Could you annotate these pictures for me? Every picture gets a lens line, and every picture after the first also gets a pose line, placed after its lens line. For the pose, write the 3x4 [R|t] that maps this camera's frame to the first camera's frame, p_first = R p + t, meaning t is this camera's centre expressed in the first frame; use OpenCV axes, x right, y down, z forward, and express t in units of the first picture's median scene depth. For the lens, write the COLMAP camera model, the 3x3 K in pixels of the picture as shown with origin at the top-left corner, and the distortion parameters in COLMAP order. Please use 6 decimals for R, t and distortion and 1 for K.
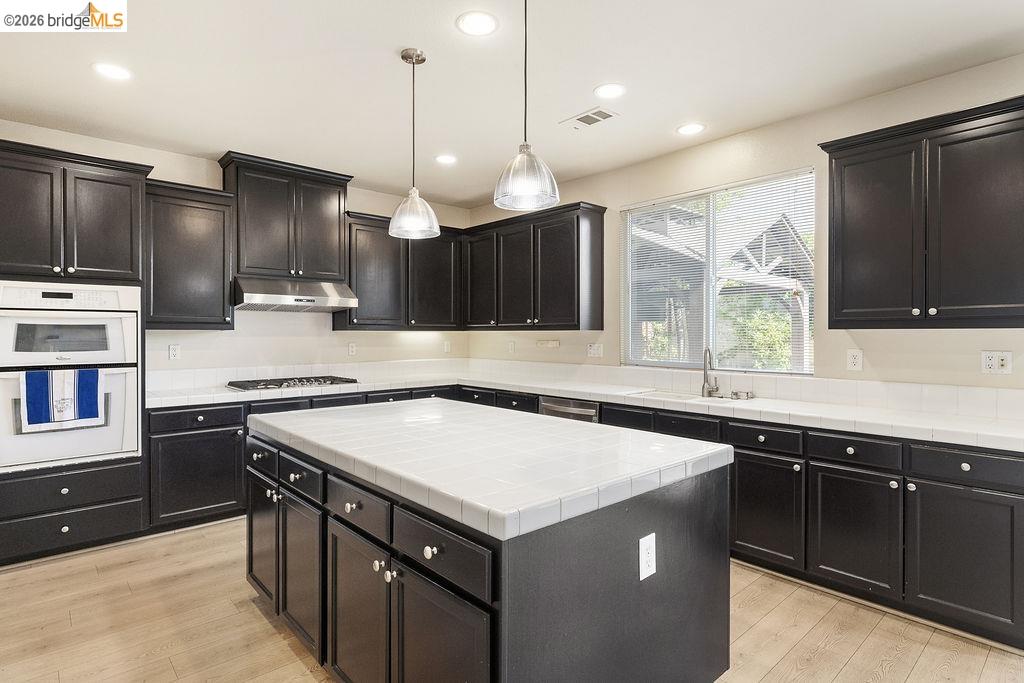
lens RADIAL K [[534.2, 0, 517.8], [0, 534.2, 338.2], [0, 0, 1]] dist [0.000609, 0.000364]
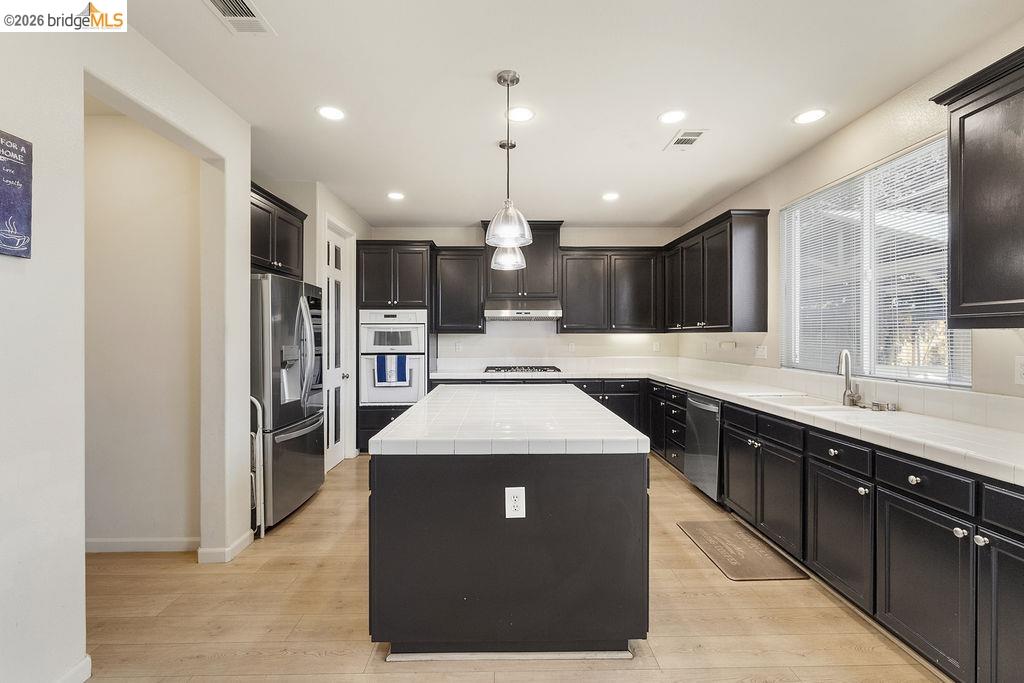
lens RADIAL K [[444.8, 0, 510.9], [0, 444.8, 338.4], [0, 0, 1]] dist [-0.000401, 0.000914]
pose [[0.756904, 0.001791, -0.653523, 0.456634], [-0.004170, 0.999989, -0.002089, 0.001062], [0.653512, 0.004306, 0.756903, 0.072720]]
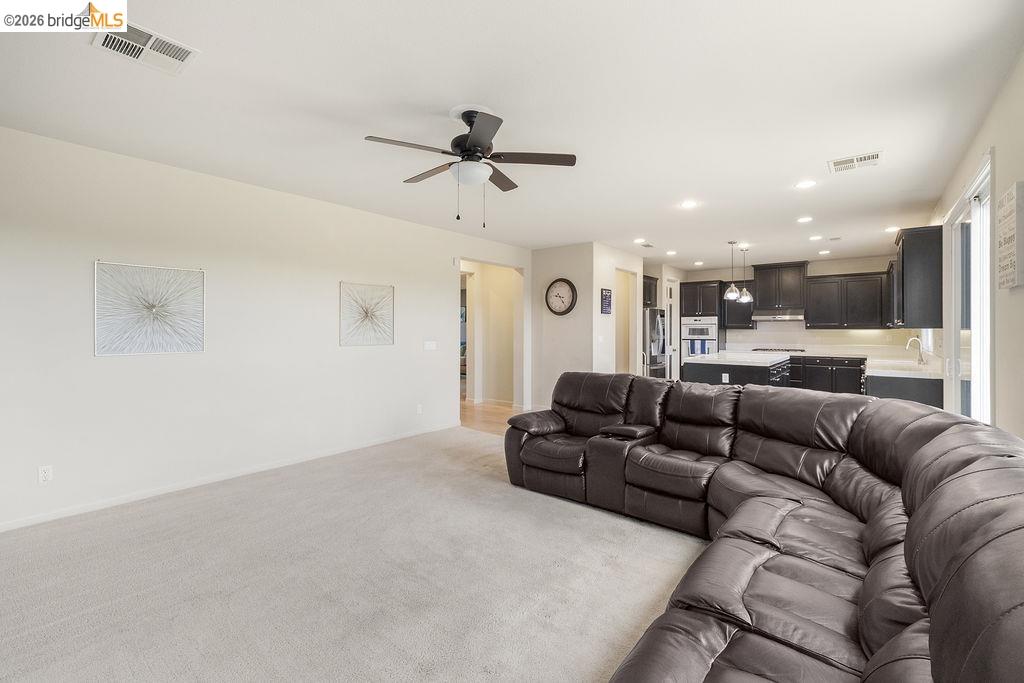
lens RADIAL K [[444.8, 0, 518.0], [0, 444.8, 330.7], [0, 0, 1]] dist [-0.000401, 0.000914]
pose [[0.175651, -0.000222, -0.984452, 1.793816], [-0.009291, 0.999955, -0.001883, 0.008868], [0.984409, 0.009477, 0.175641, -0.705388]]
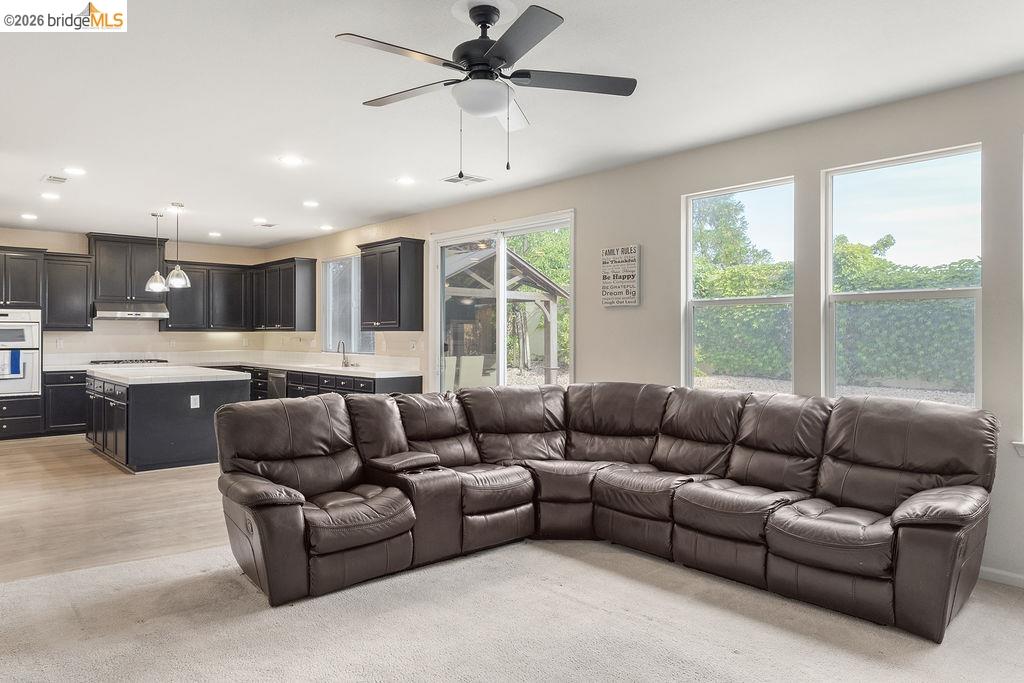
lens RADIAL K [[662.1, 0, 513.1], [0, 662.1, 336.0], [0, 0, 1]] dist [-0.004513, -0.006964]
pose [[0.999986, 0.000164, 0.005252, 1.028914], [-0.000131, 0.999980, -0.006307, 0.016671], [-0.005253, 0.006306, 0.999966, -1.449089]]
